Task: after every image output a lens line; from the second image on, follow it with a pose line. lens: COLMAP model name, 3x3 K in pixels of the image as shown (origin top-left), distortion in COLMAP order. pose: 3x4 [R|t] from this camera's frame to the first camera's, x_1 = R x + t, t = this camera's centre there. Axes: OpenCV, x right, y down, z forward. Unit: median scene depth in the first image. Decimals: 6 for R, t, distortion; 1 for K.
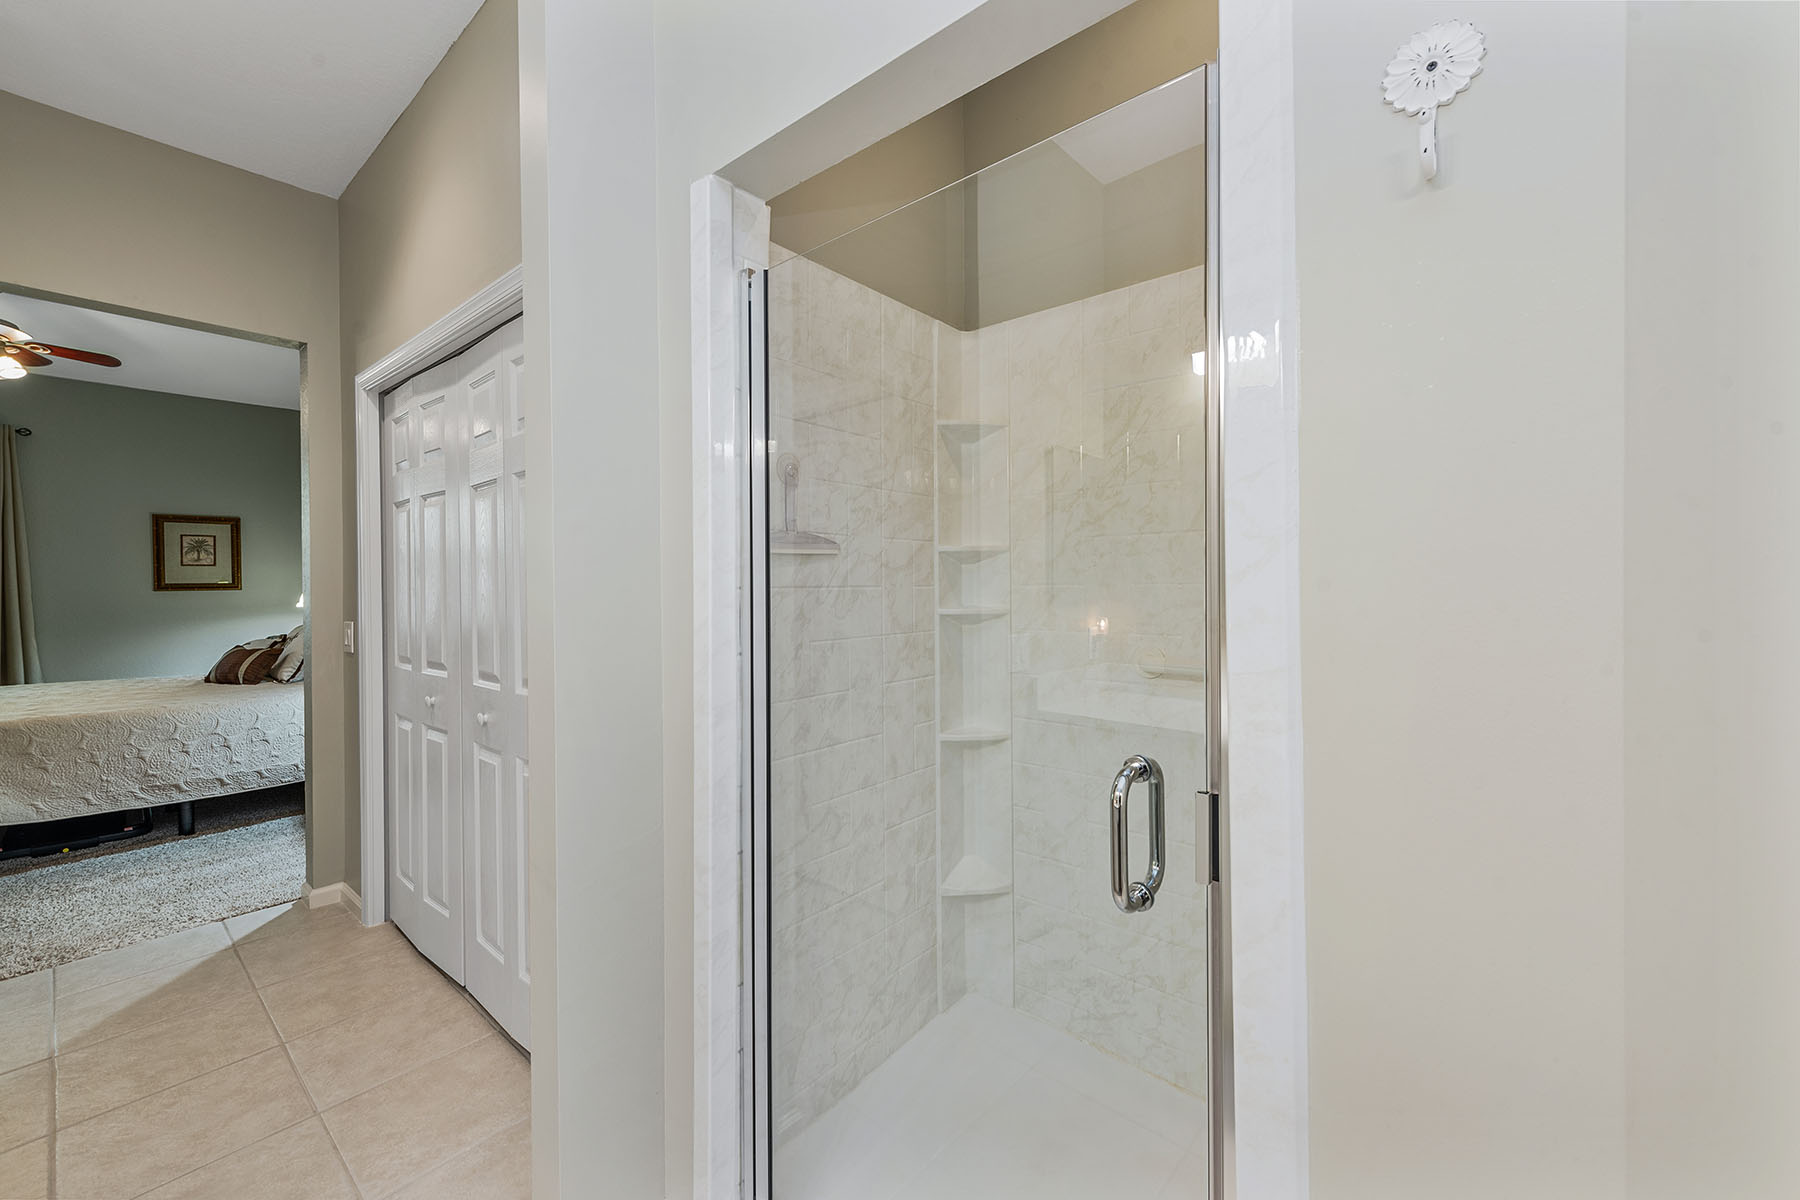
lens RADIAL K [[714.9, 0, 899.6], [0, 714.9, 588.1], [0, 0, 1]] dist [0.011183, 0.000105]
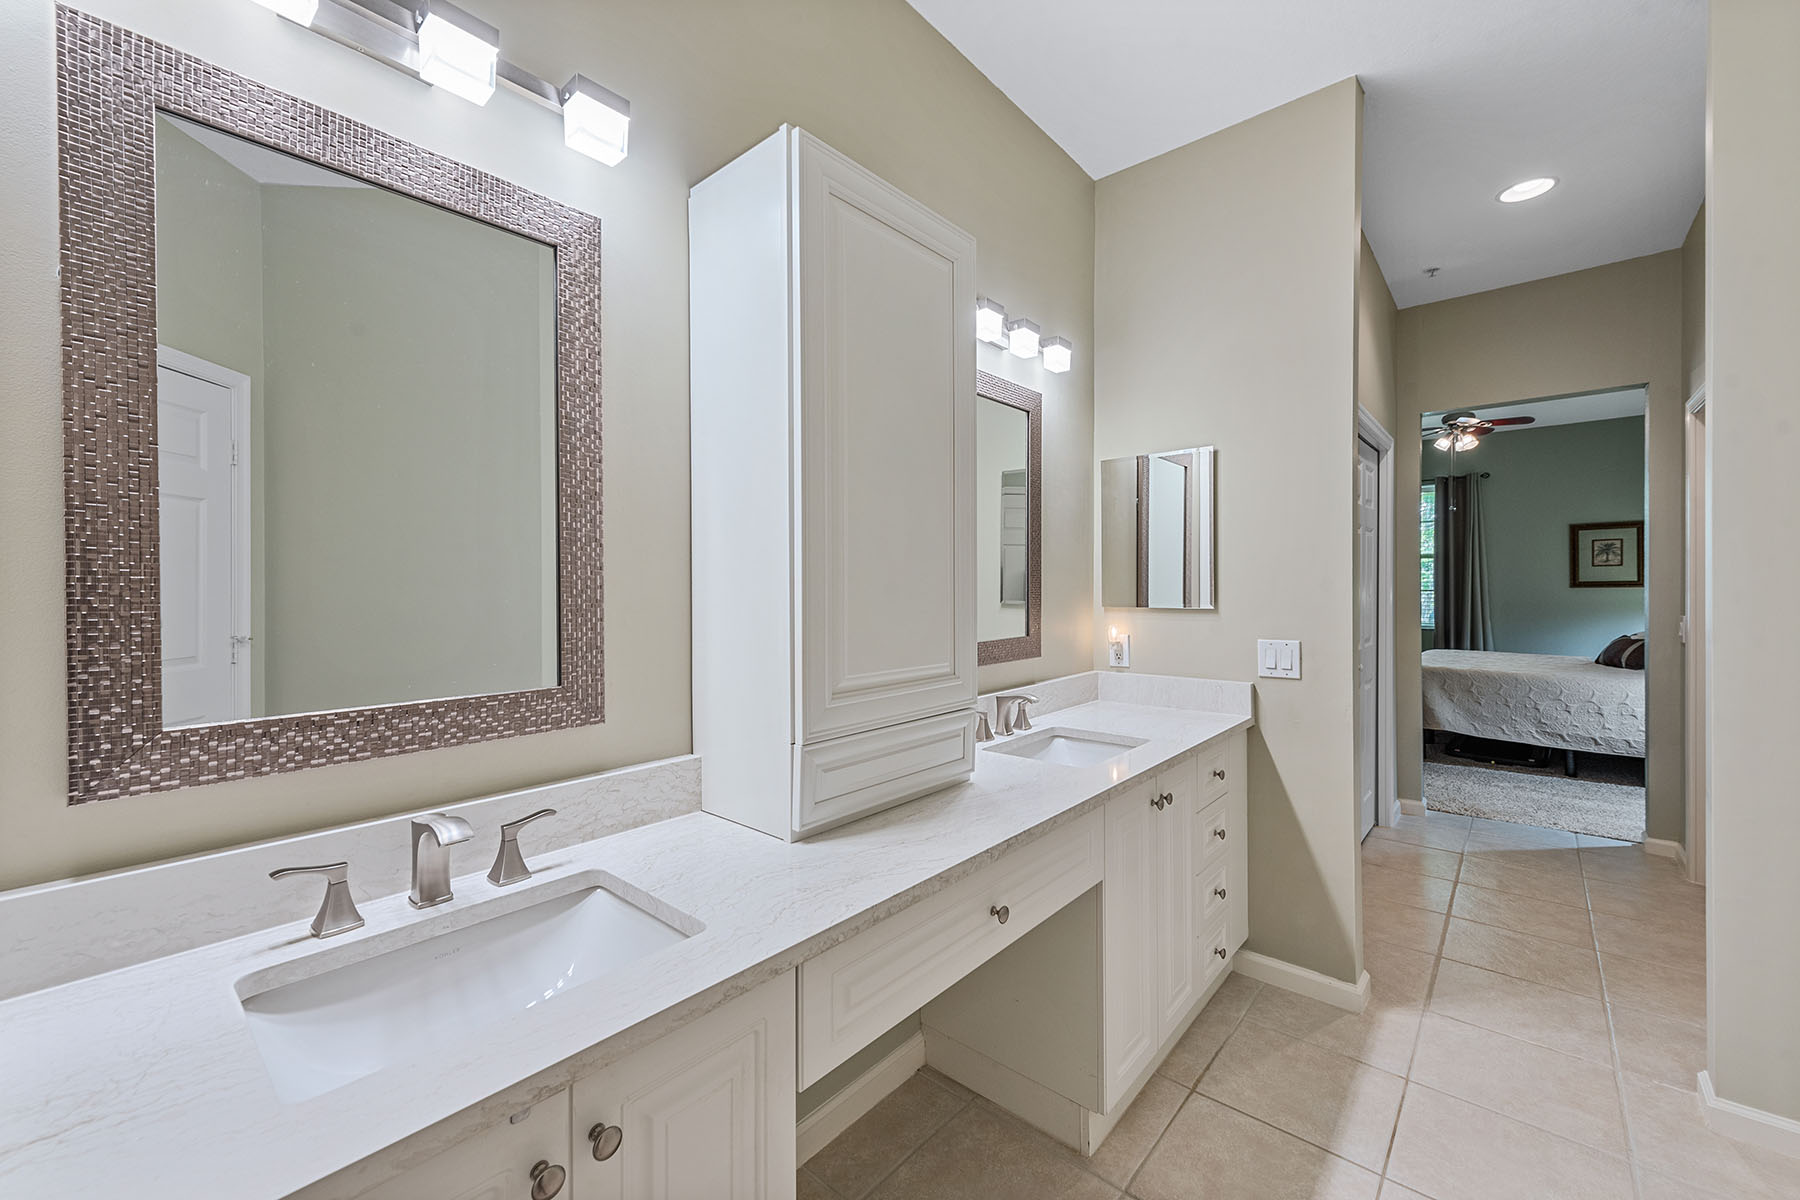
lens RADIAL K [[714.9, 0, 899.6], [0, 714.9, 588.1], [0, 0, 1]] dist [0.011183, 0.000105]
pose [[-0.014843, 0.007377, -0.999863, 0.327904], [-0.001965, 0.999971, 0.007407, -0.002886], [0.999888, 0.002075, -0.014828, -0.184147]]
